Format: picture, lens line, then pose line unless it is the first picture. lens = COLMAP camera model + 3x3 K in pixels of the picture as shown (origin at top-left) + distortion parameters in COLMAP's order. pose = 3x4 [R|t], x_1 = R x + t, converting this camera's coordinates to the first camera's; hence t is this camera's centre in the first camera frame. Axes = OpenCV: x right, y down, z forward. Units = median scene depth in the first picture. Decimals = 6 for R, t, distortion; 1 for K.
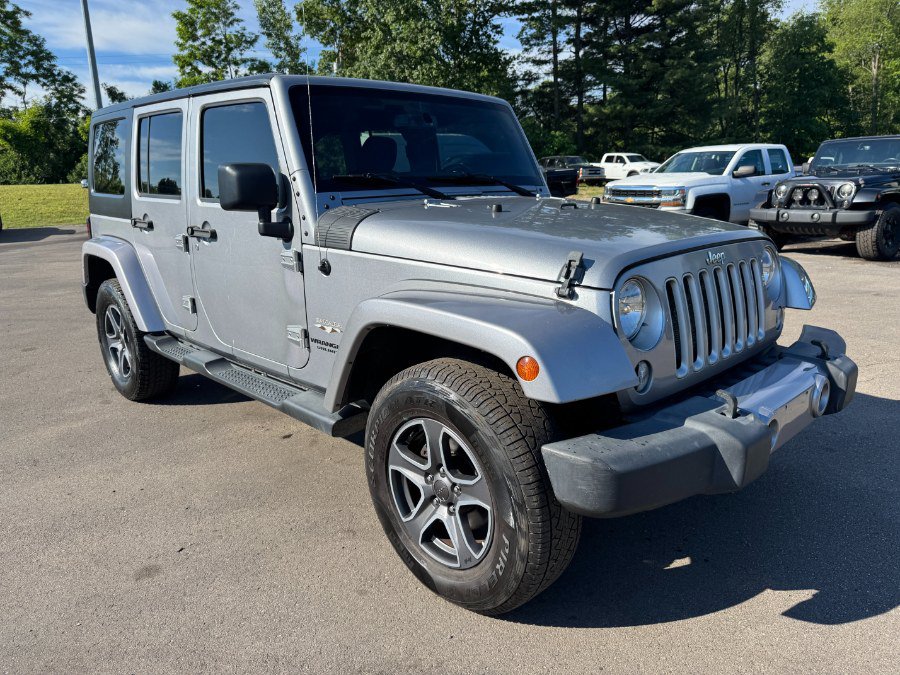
lens RADIAL K [[643.8, 0, 440.6], [0, 643.8, 338.0], [0, 0, 1]] dist [0.039043, -0.030141]
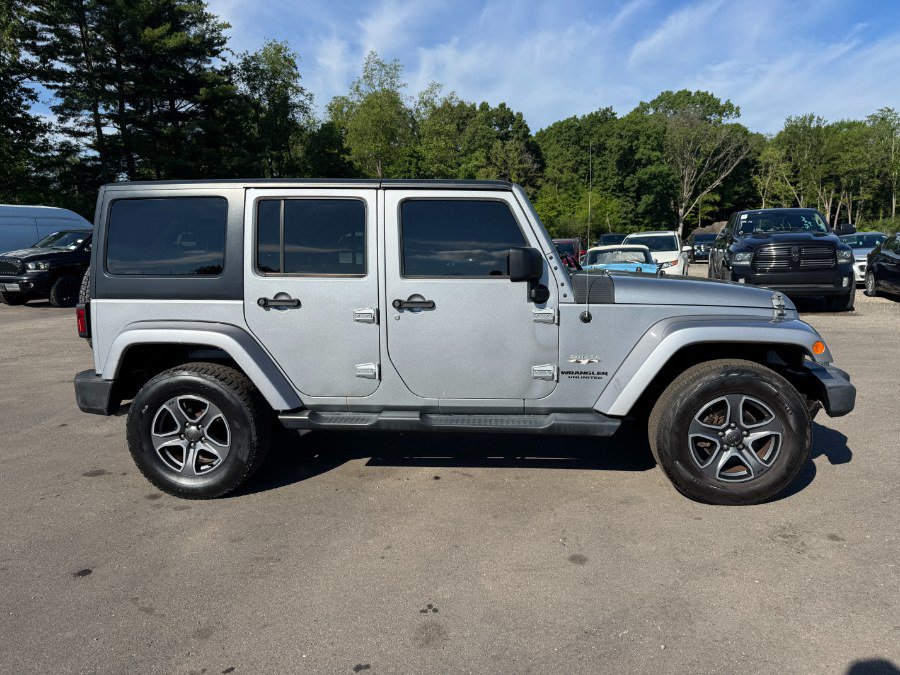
lens RADIAL K [[643.8, 0, 456.6], [0, 643.8, 338.7], [0, 0, 1]] dist [0.039043, -0.030141]
pose [[0.770526, -0.086920, 0.631454, -0.972997], [0.159747, 0.985376, -0.059292, -0.018684], [-0.617066, 0.146559, 0.773143, 0.063118]]
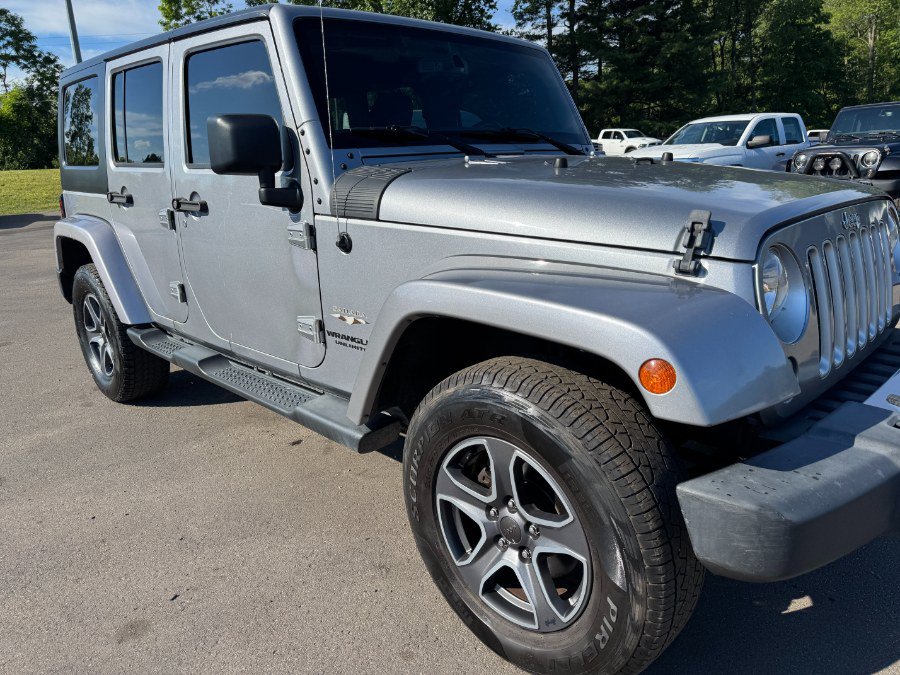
lens RADIAL K [[643.8, 0, 444.2], [0, 643.8, 339.5], [0, 0, 1]] dist [0.039043, -0.030141]
pose [[0.999755, -0.019119, 0.011187, -0.050069], [0.018773, 0.999366, 0.030263, -0.008662], [-0.011758, -0.030046, 0.999479, 0.146012]]
